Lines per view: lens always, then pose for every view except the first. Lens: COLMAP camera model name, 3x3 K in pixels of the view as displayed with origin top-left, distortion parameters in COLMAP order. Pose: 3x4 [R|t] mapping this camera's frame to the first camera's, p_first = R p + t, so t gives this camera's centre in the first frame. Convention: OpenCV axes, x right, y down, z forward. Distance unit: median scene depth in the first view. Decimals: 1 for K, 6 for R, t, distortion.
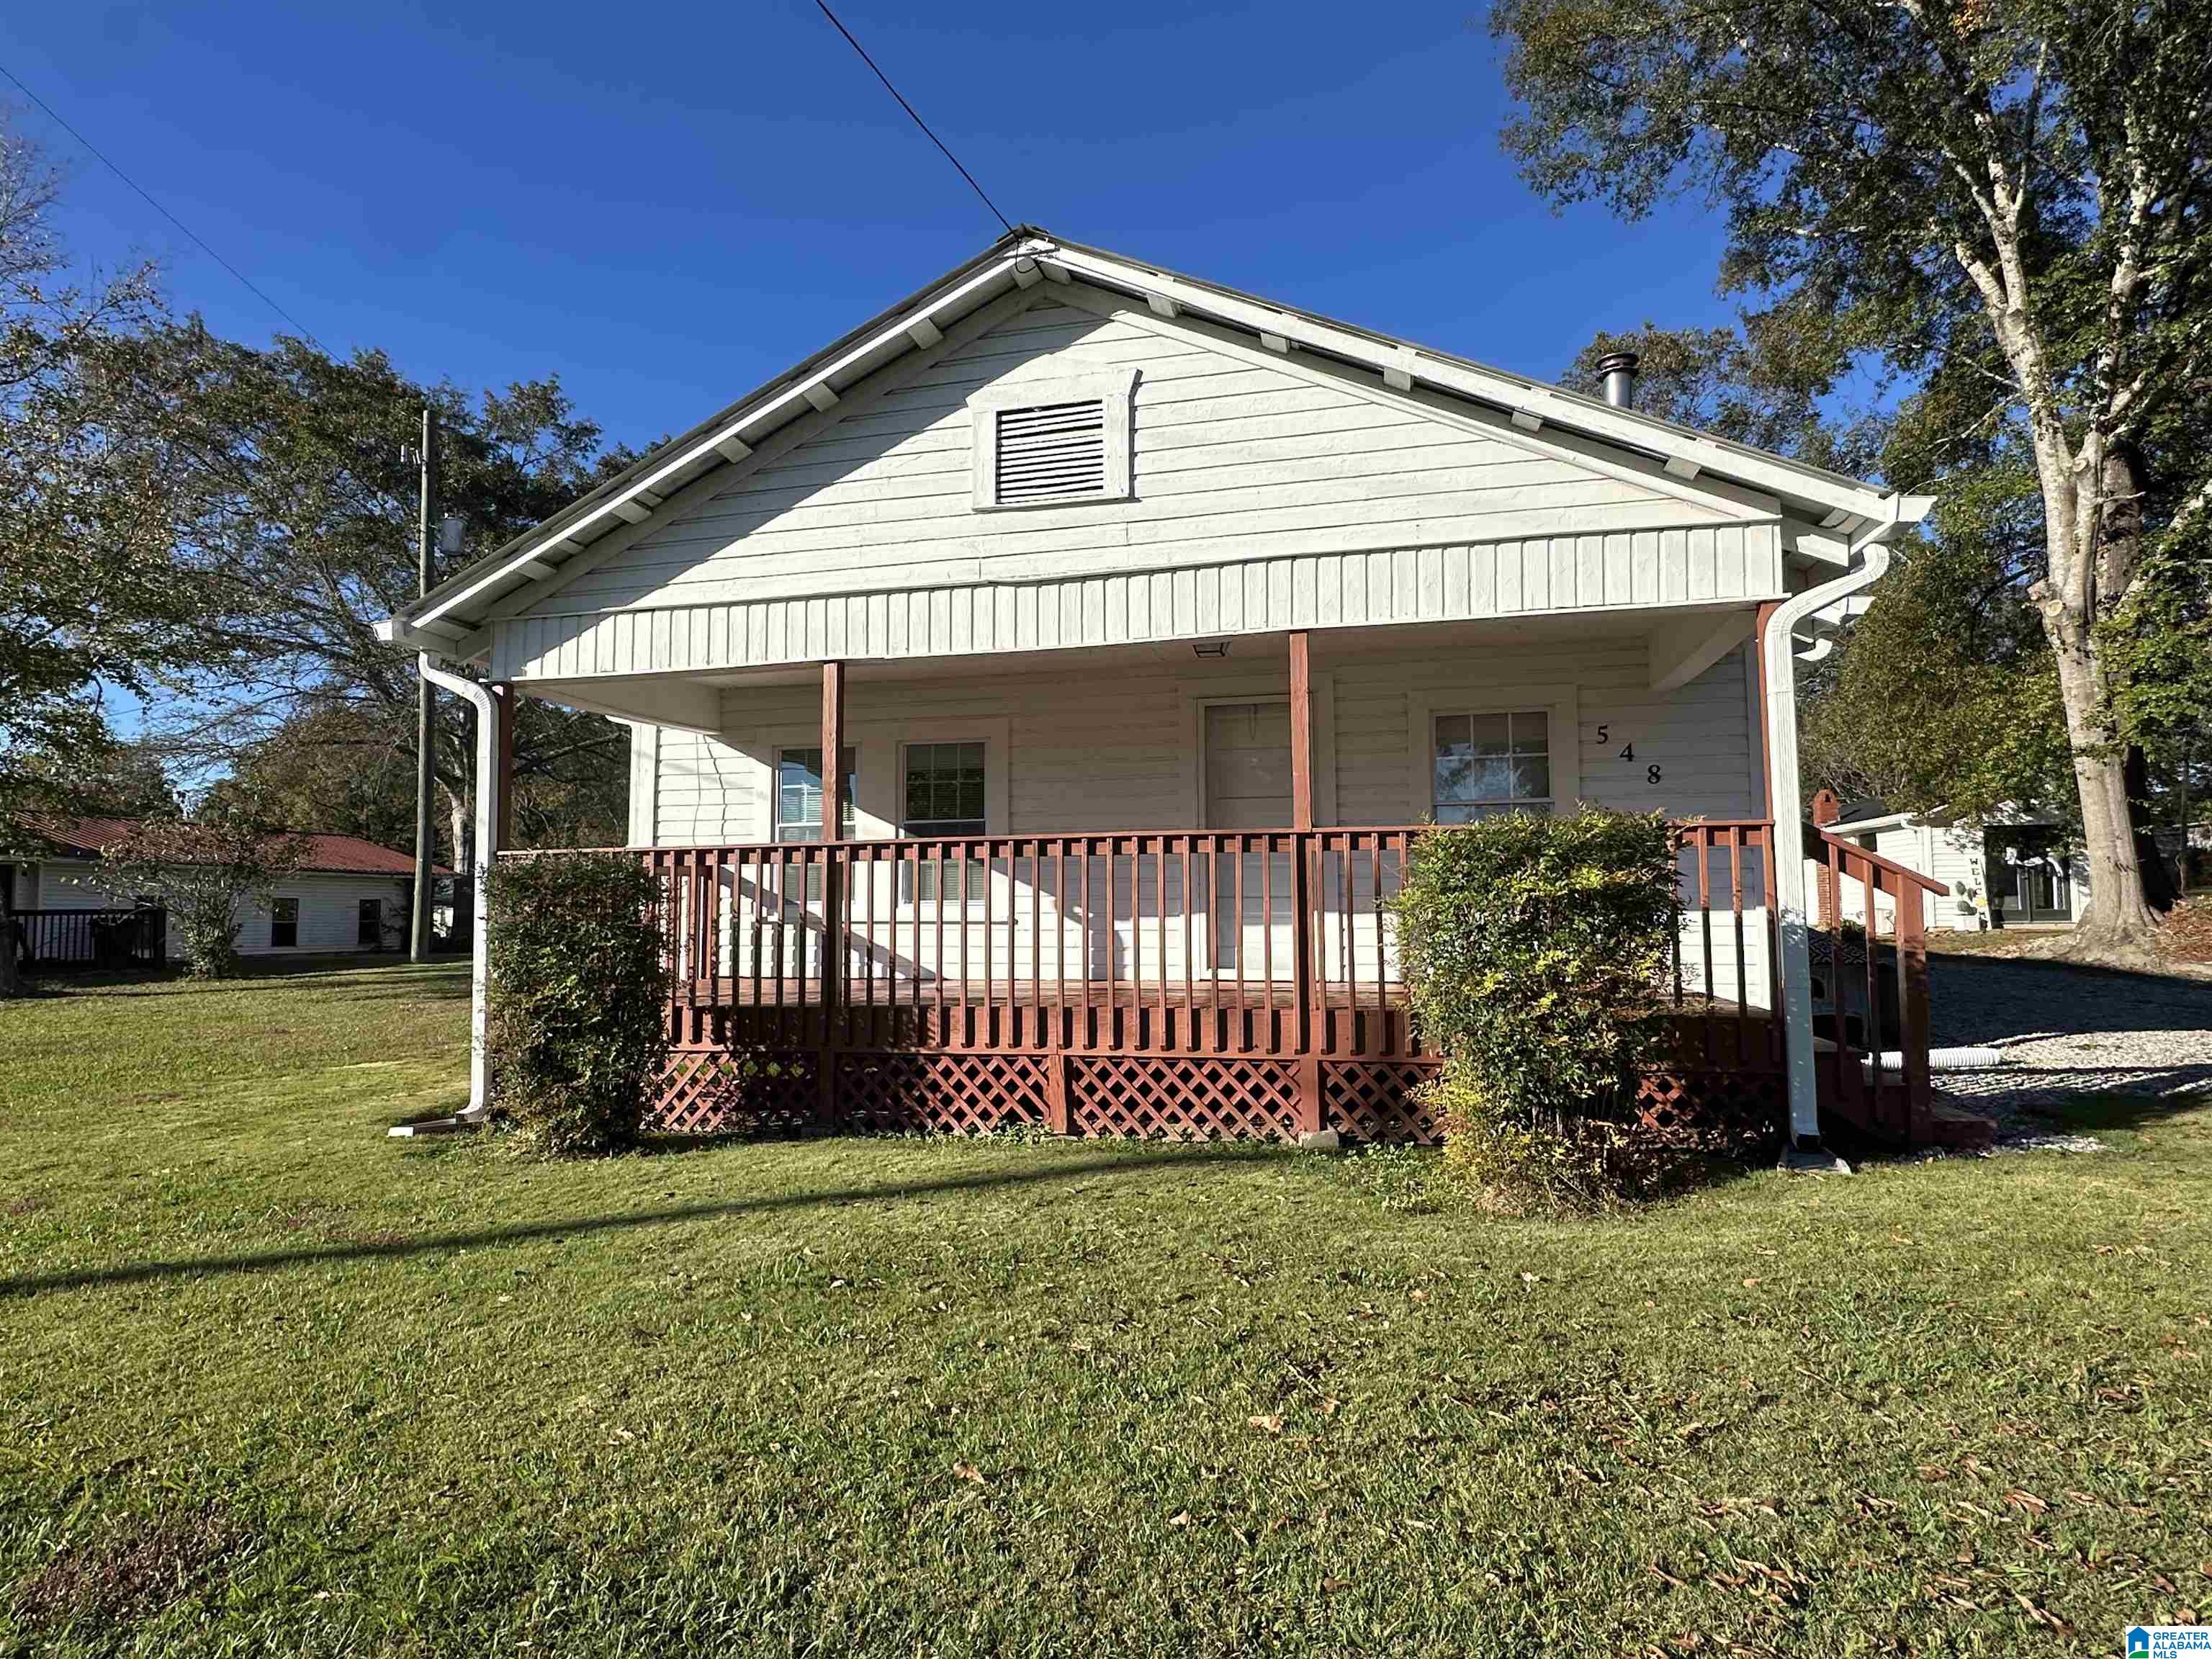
lens RADIAL K [[1183.2, 0, 1080.5], [0, 1183.2, 833.2], [0, 0, 1]] dist [-0.000391, 0.000156]
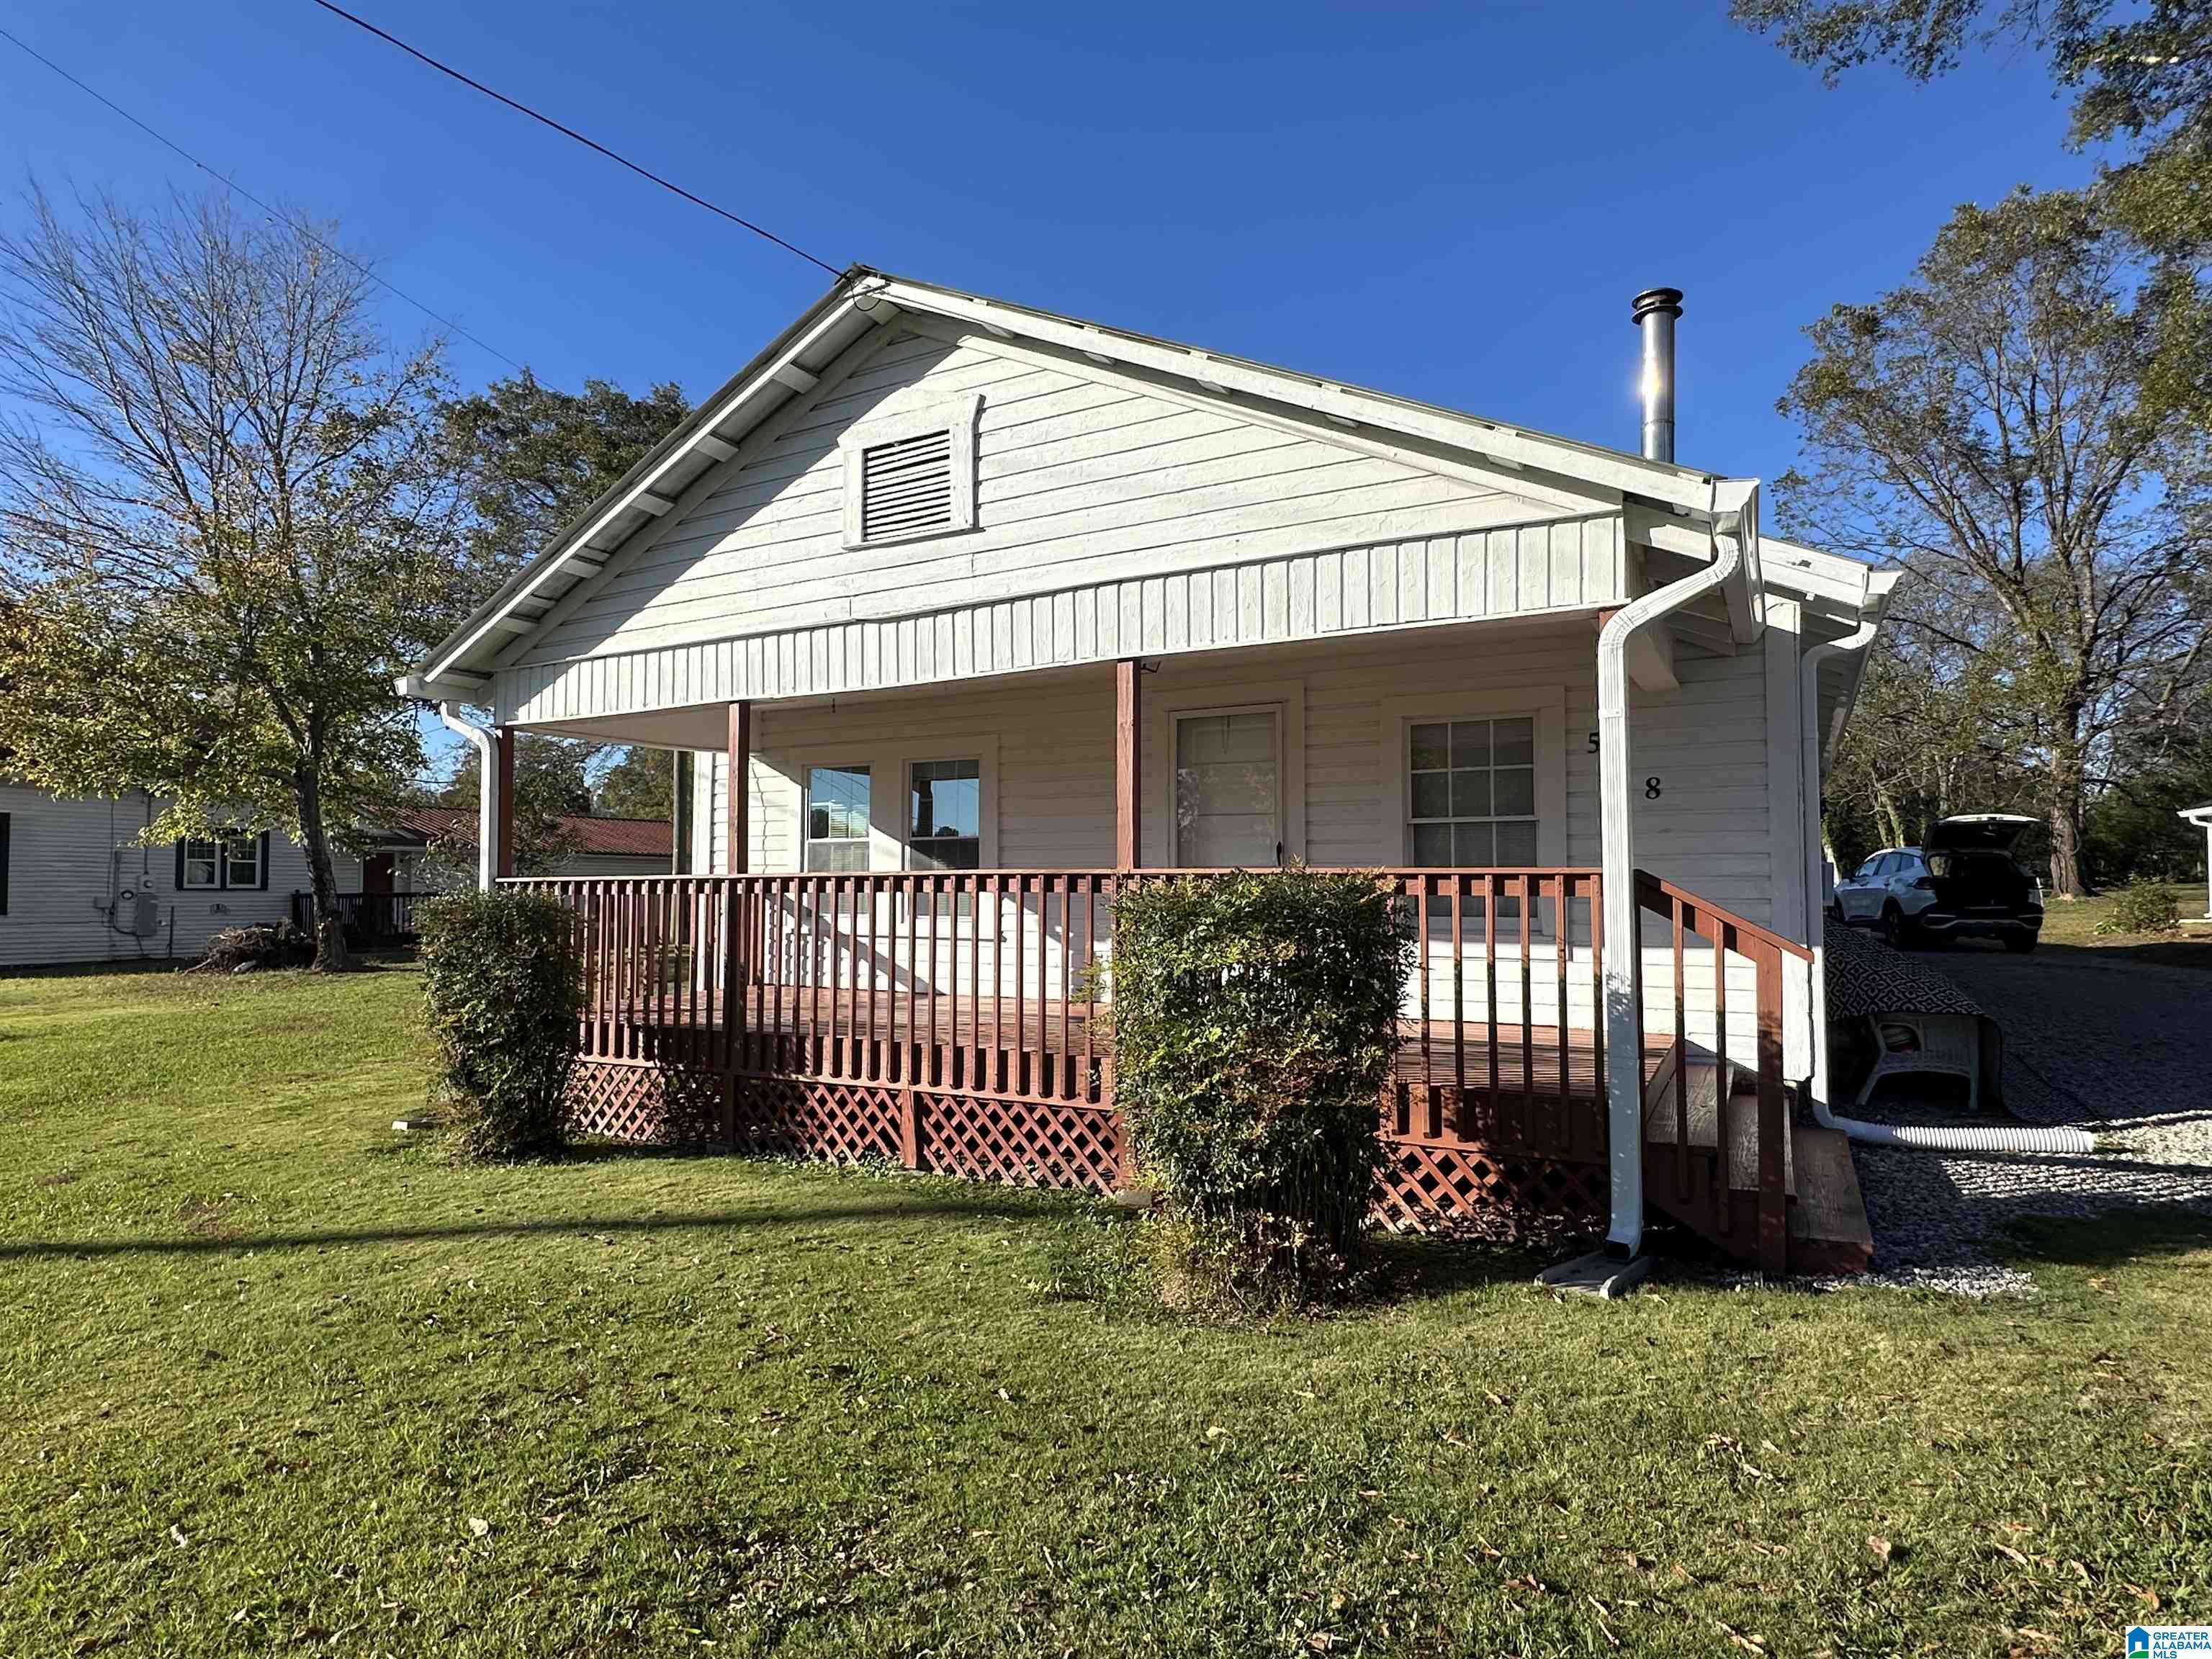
lens RADIAL K [[1203.2, 0, 1069.2], [0, 1203.2, 833.1], [0, 0, 1]] dist [-0.002059, -0.003068]
pose [[0.962776, -0.006566, -0.270222, 0.384391], [0.013190, 0.999655, 0.022701, -0.052416], [0.269980, -0.025420, 0.962530, 0.055705]]
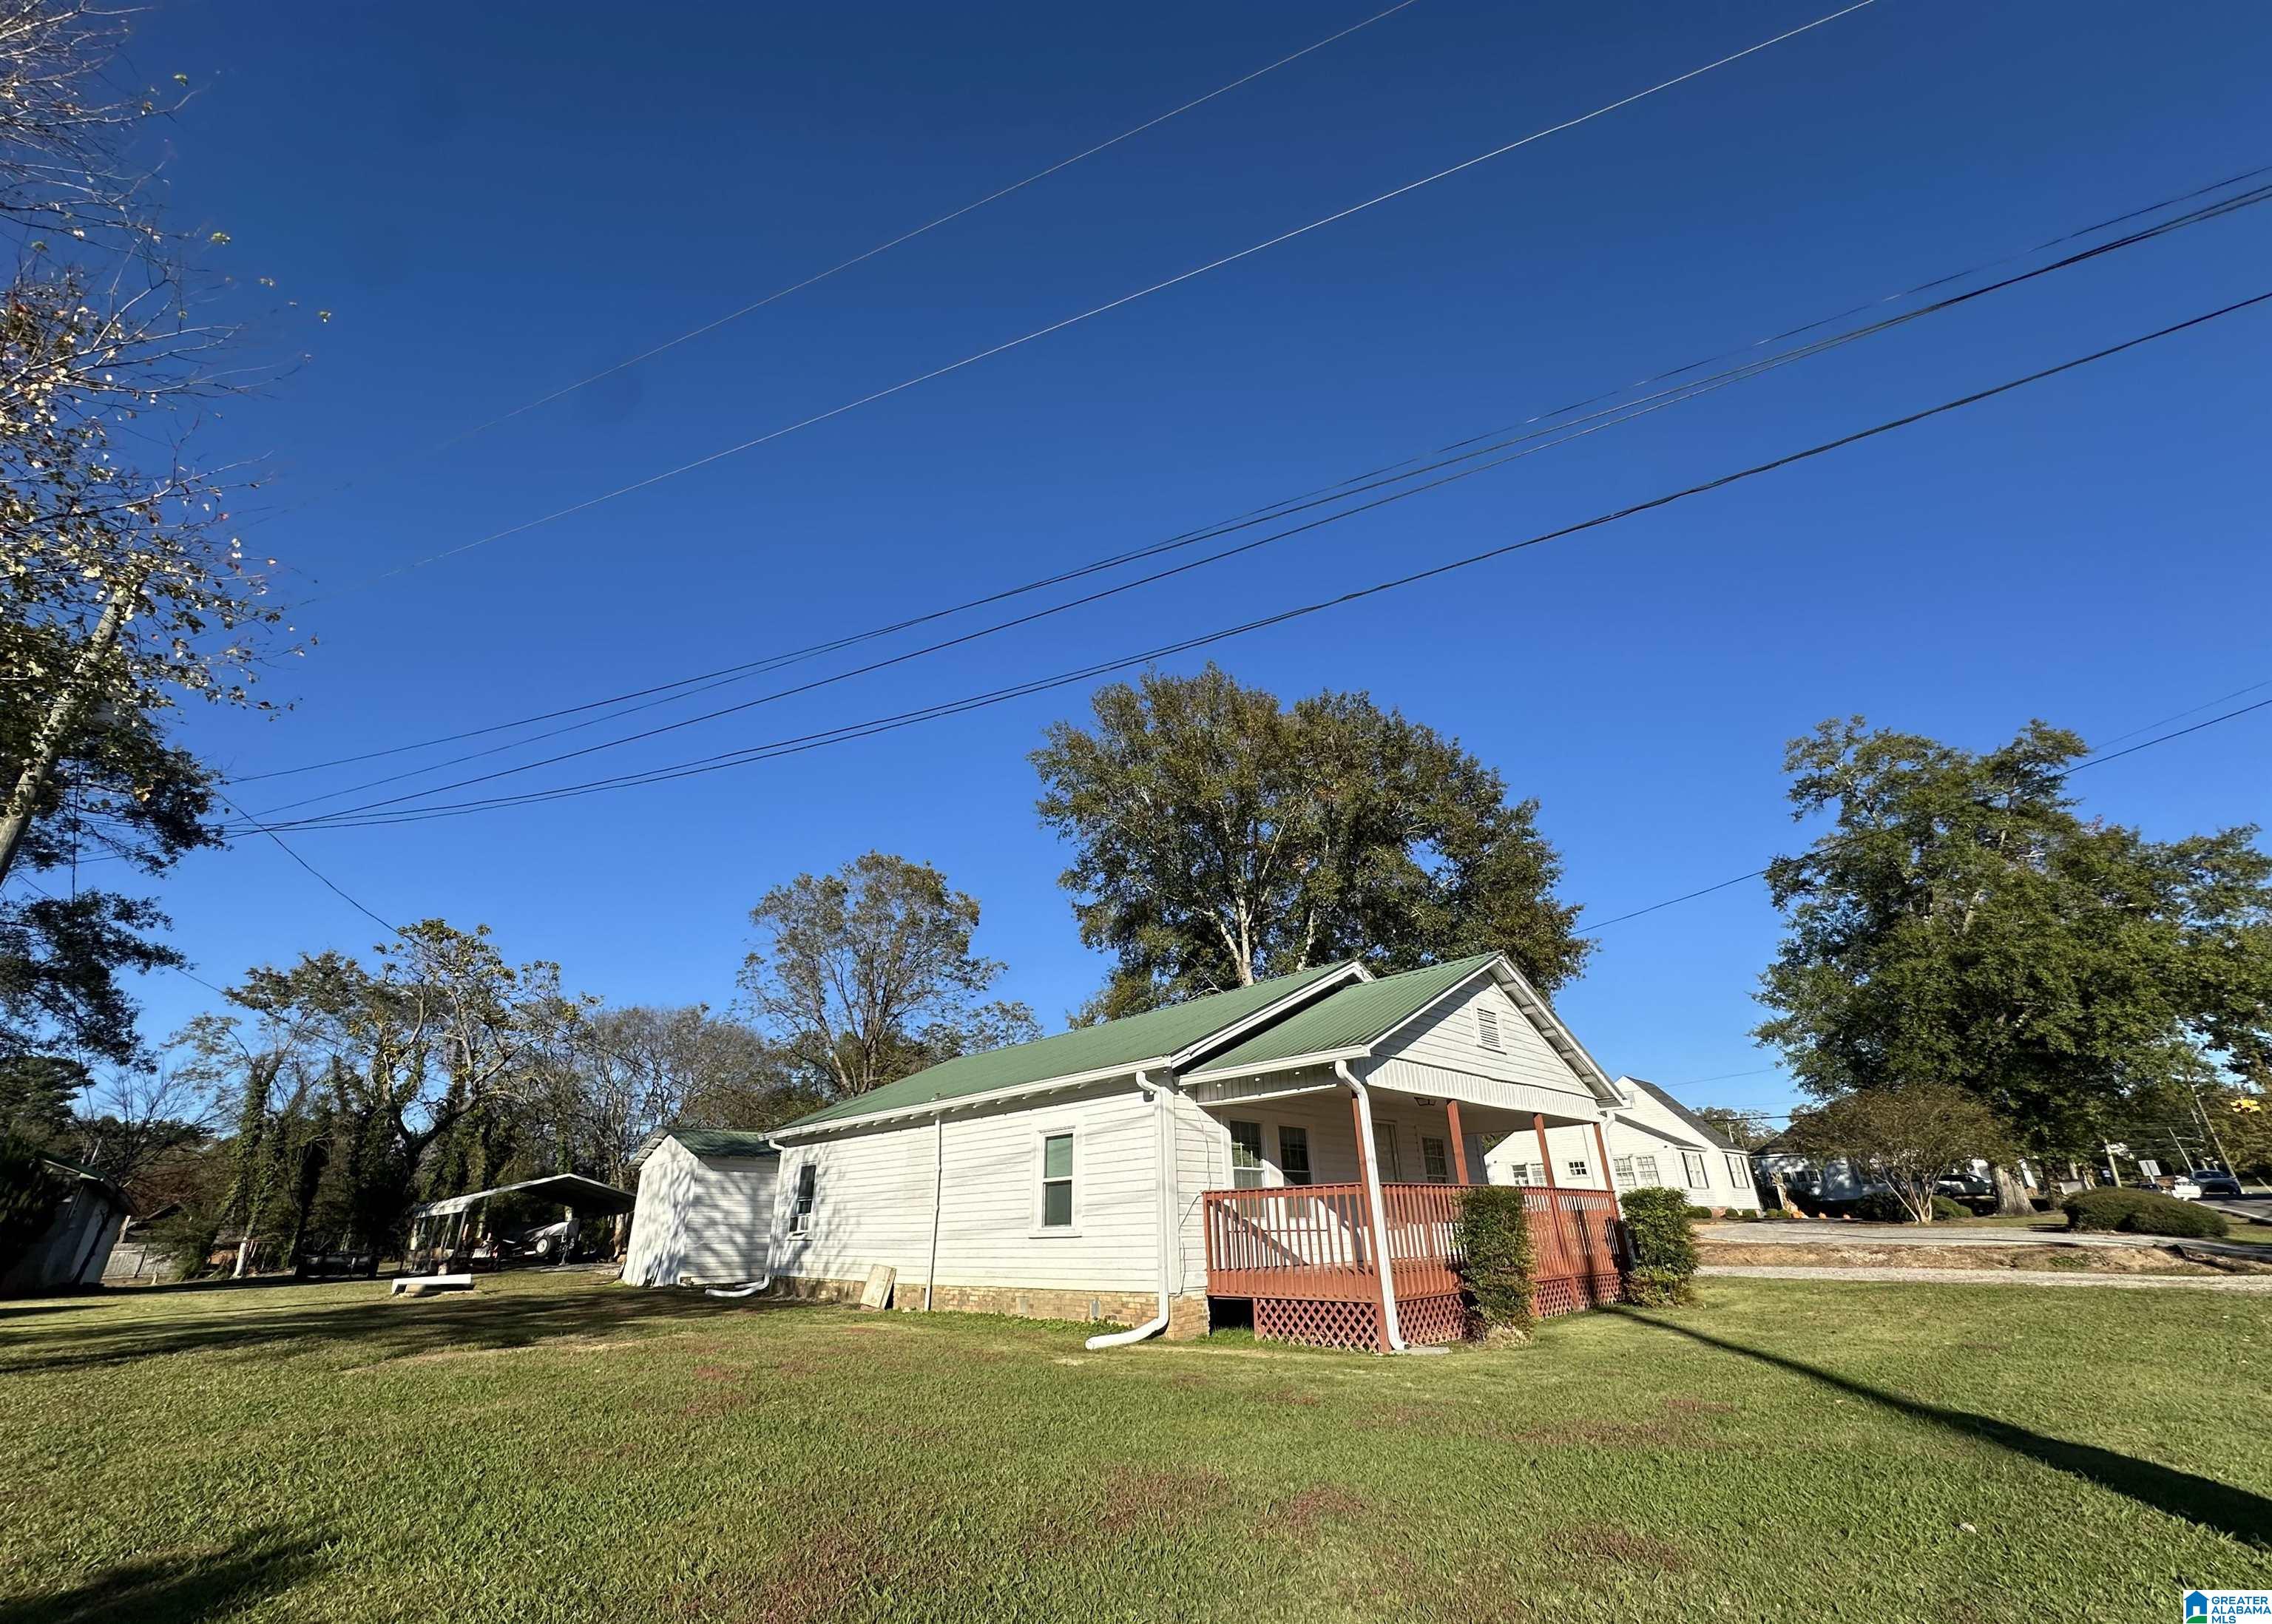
lens RADIAL K [[908.7, 0, 1134.2], [0, 908.7, 843.5], [0, 0, 1]] dist [-0.002694, -0.000263]
pose [[0.496758, 0.332907, 0.801501, -2.217786], [-0.034255, 0.930308, -0.365177, 0.057800], [-0.867213, 0.153950, 0.473542, 0.676926]]
